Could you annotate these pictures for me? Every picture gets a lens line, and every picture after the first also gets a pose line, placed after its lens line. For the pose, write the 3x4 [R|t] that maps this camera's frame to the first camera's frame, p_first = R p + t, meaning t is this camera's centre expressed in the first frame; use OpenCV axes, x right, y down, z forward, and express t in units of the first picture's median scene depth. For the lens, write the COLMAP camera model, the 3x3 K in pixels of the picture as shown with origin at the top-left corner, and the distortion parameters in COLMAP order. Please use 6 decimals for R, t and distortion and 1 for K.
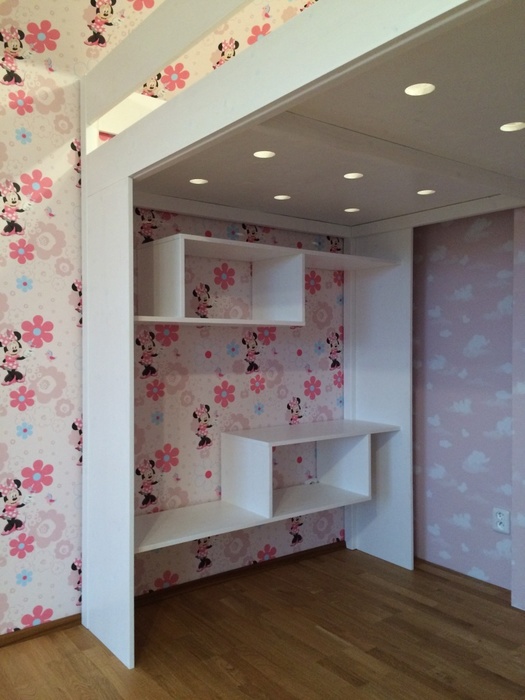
lens RADIAL K [[596.3, 0, 260.7], [0, 596.3, 345.6], [0, 0, 1]] dist [0.096990, -0.141190]
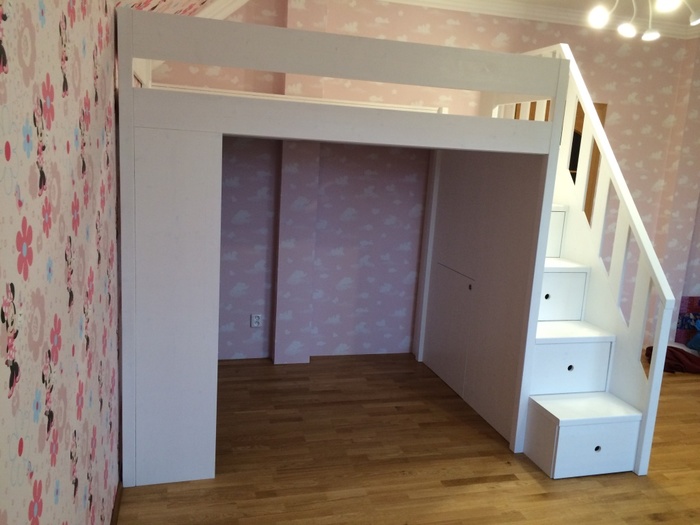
lens RADIAL K [[596.3, 0, 354.9], [0, 596.3, 259.6], [0, 0, 1]] dist [0.096990, -0.141190]
pose [[0.367723, -0.150329, 0.917704, -1.162206], [-0.056096, 0.981464, 0.183251, -0.229096], [-0.928242, -0.118866, 0.352474, 0.206323]]
